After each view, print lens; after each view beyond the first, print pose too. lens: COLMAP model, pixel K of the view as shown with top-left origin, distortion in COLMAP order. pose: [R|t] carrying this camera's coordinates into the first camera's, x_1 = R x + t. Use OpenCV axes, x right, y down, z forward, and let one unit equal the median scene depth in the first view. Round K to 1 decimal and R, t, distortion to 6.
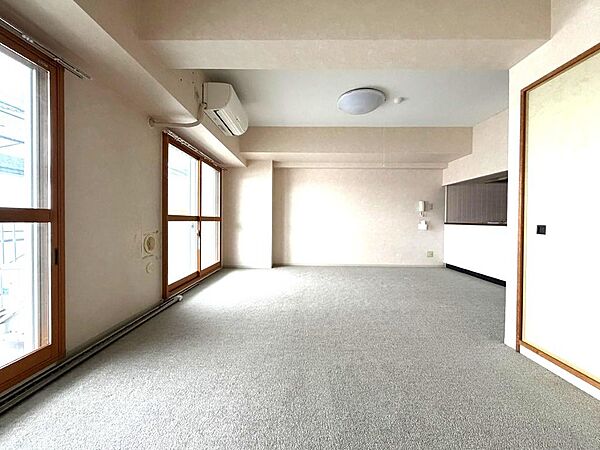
lens RADIAL K [[239.0, 0, 295.9], [0, 239.0, 223.6], [0, 0, 1]] dist [0.001172, -0.000101]
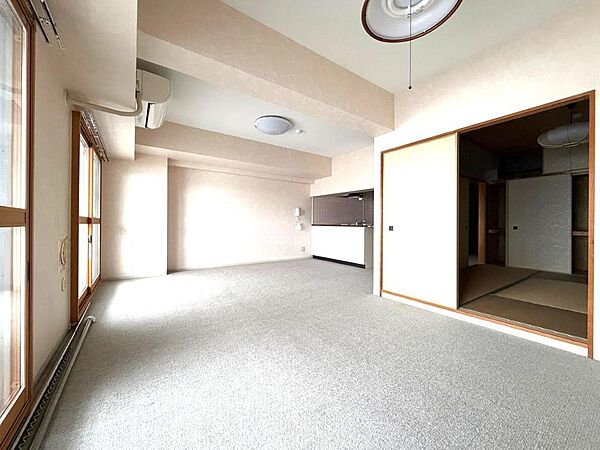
lens RADIAL K [[239.0, 0, 295.9], [0, 239.0, 223.6], [0, 0, 1]] dist [0.001172, -0.000101]
pose [[0.815758, -0.000809, 0.578393, -0.268969], [0.005506, 0.999965, -0.006367, -0.001565], [-0.578367, 0.008379, 0.815734, -0.042651]]
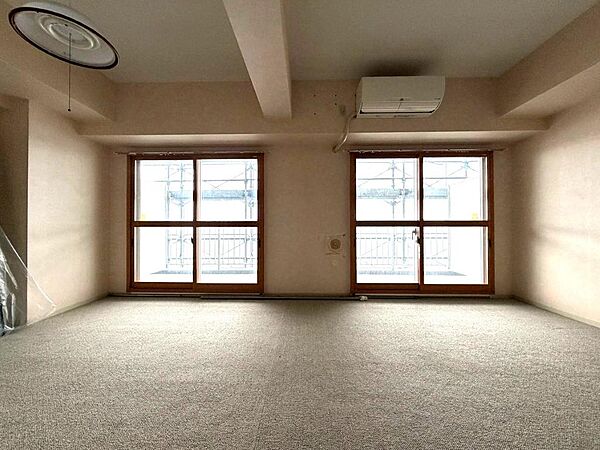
lens RADIAL K [[239.0, 0, 295.9], [0, 239.0, 223.6], [0, 0, 1]] dist [0.001172, -0.000101]
pose [[-0.004459, -0.017107, -0.999844, 0.413139], [-0.010851, 0.999796, -0.017058, -0.000441], [0.999931, 0.010773, -0.004643, 0.487347]]
